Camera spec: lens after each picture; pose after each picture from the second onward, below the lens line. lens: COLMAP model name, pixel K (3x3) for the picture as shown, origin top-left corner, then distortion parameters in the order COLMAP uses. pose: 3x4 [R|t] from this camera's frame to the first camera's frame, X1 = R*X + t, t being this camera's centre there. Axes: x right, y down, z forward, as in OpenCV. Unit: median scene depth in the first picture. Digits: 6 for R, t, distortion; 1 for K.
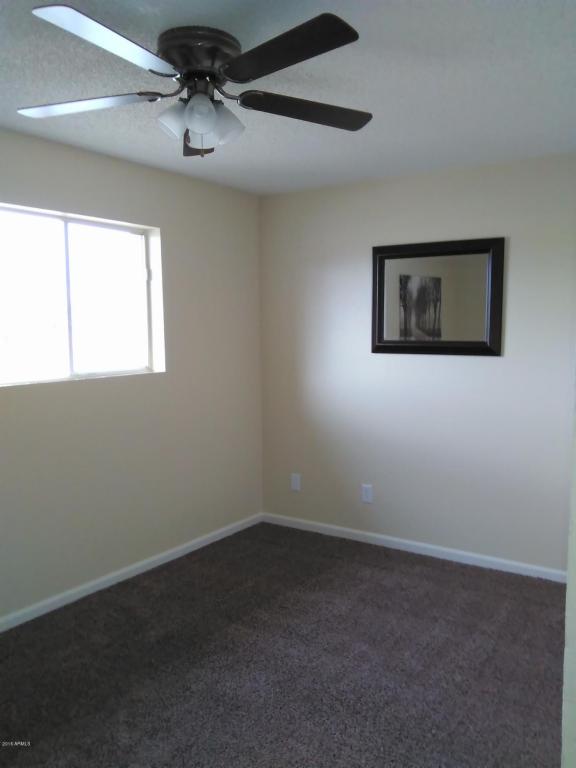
lens RADIAL K [[637.7, 0, 282.5], [0, 637.7, 387.5], [0, 0, 1]] dist [0.050199, -0.103425]
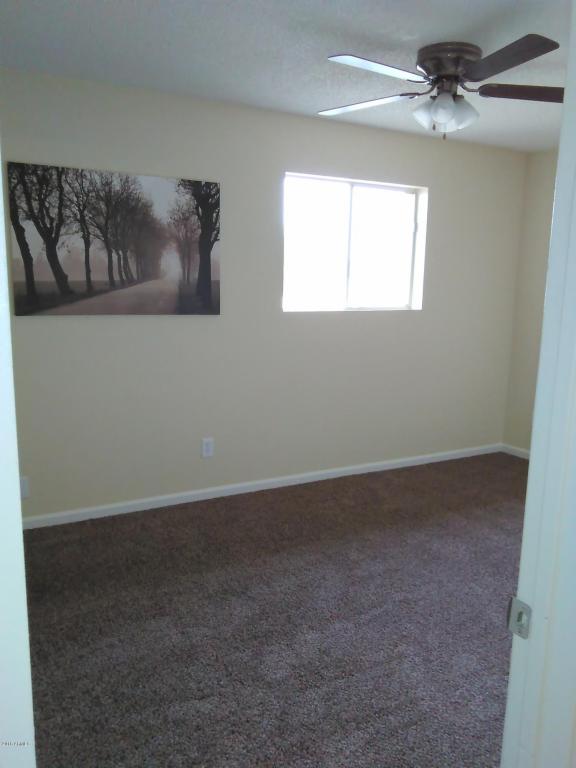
lens RADIAL K [[637.7, 0, 285.1], [0, 637.7, 383.9], [0, 0, 1]] dist [0.050199, -0.103425]
pose [[0.903359, 0.102769, -0.416390, 0.166909], [-0.073761, 0.993629, 0.085212, 0.051433], [0.422495, -0.046264, 0.905184, -0.337297]]
